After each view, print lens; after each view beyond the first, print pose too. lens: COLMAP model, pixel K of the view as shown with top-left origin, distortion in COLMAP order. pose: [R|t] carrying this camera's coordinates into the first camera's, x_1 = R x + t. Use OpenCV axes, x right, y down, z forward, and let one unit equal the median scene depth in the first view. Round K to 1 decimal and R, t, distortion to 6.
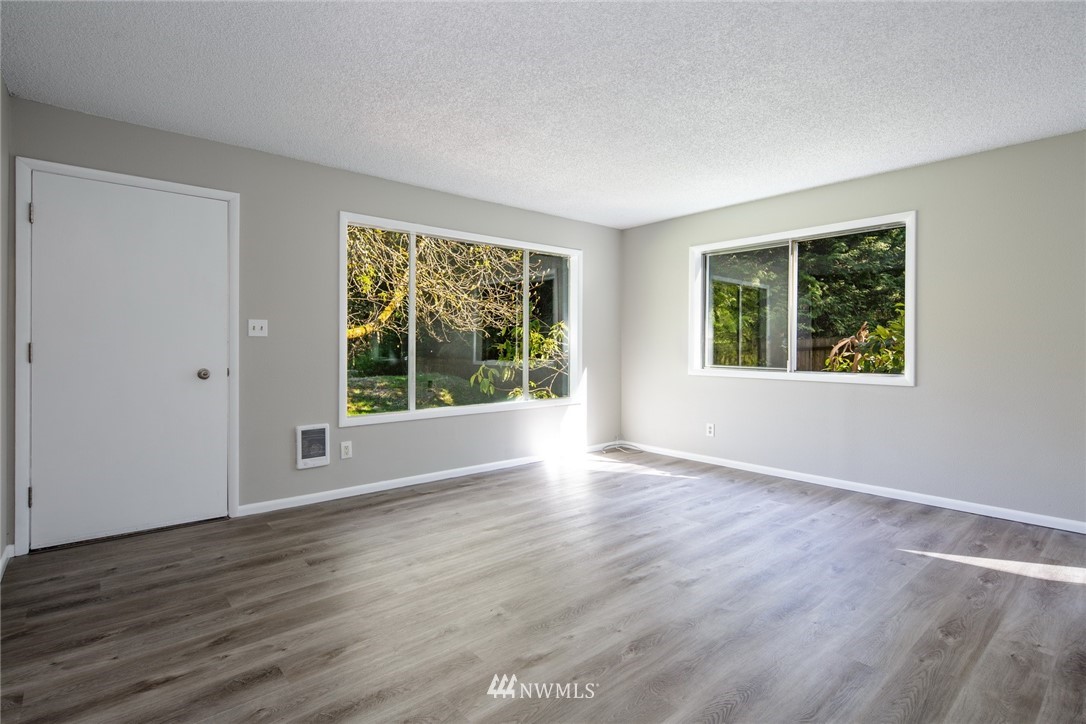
lens RADIAL K [[529.8, 0, 543.6], [0, 529.8, 349.3], [0, 0, 1]] dist [0.003497, -0.002993]
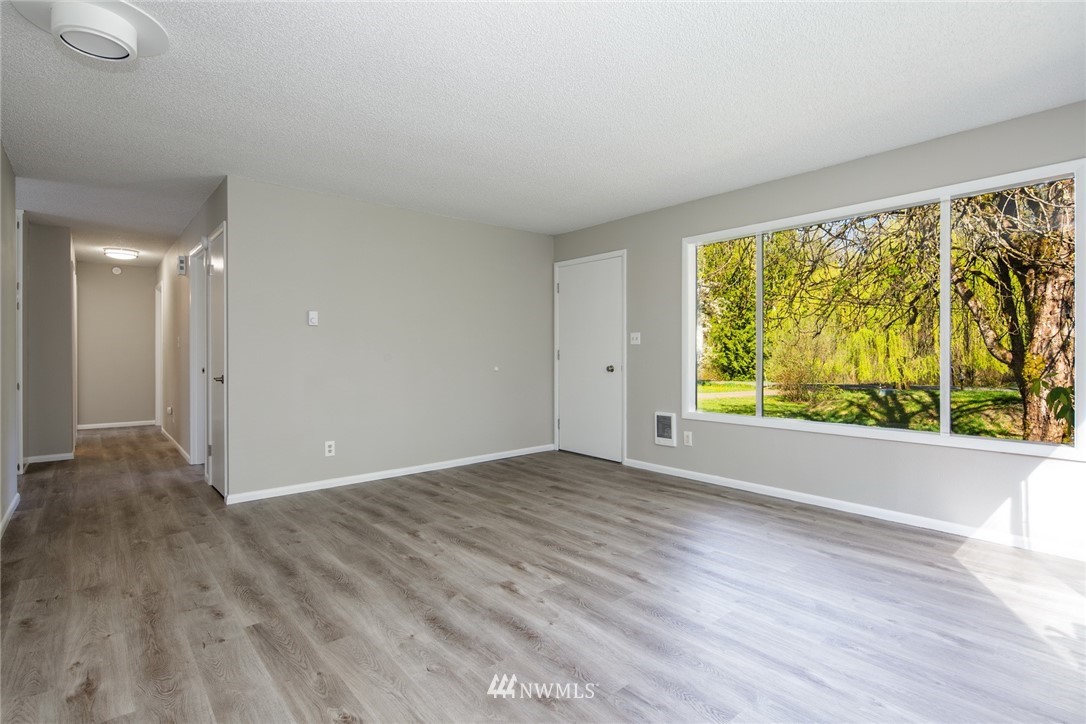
lens RADIAL K [[529.8, 0, 543.6], [0, 529.8, 349.3], [0, 0, 1]] dist [0.003497, -0.002993]
pose [[0.000115, -0.006280, -0.999980, 1.174595], [-0.003167, 0.999975, -0.006280, -0.001132], [0.999995, 0.003168, 0.000095, 0.980332]]
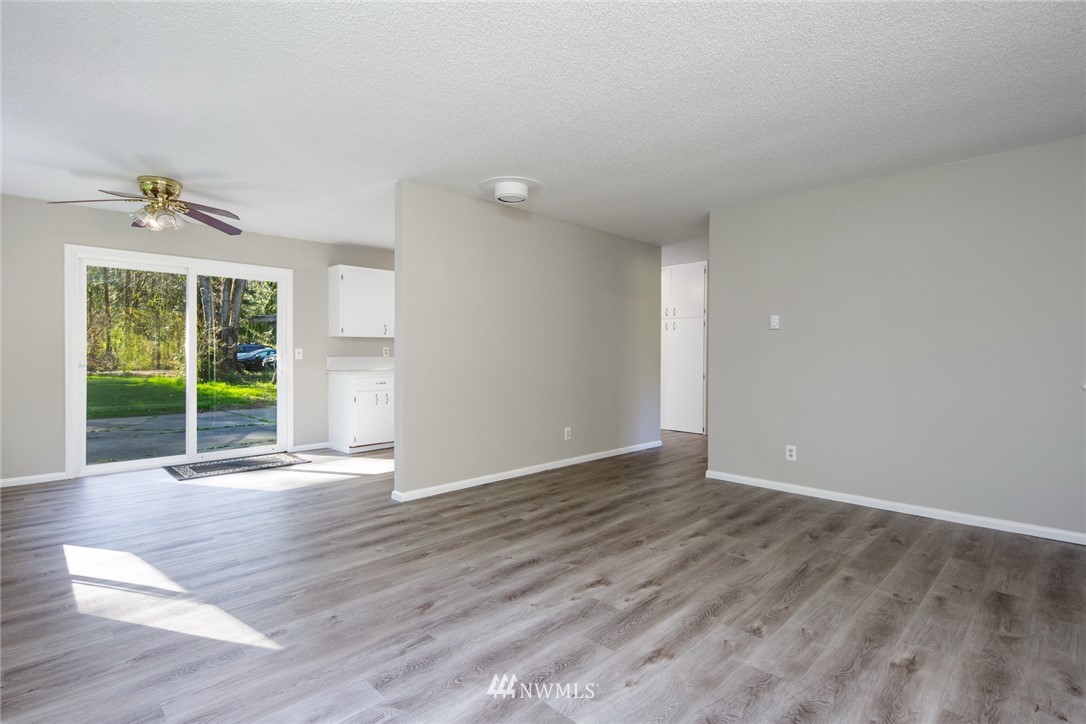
lens RADIAL K [[525.5, 0, 543.0], [0, 525.5, 362.0], [0, 0, 1]] dist [-0.001696, -0.001559]
pose [[-0.997201, -0.004761, -0.074620, 0.421725], [-0.006273, 0.999780, 0.020038, -0.008177], [0.074508, 0.020450, -0.997011, 1.844725]]
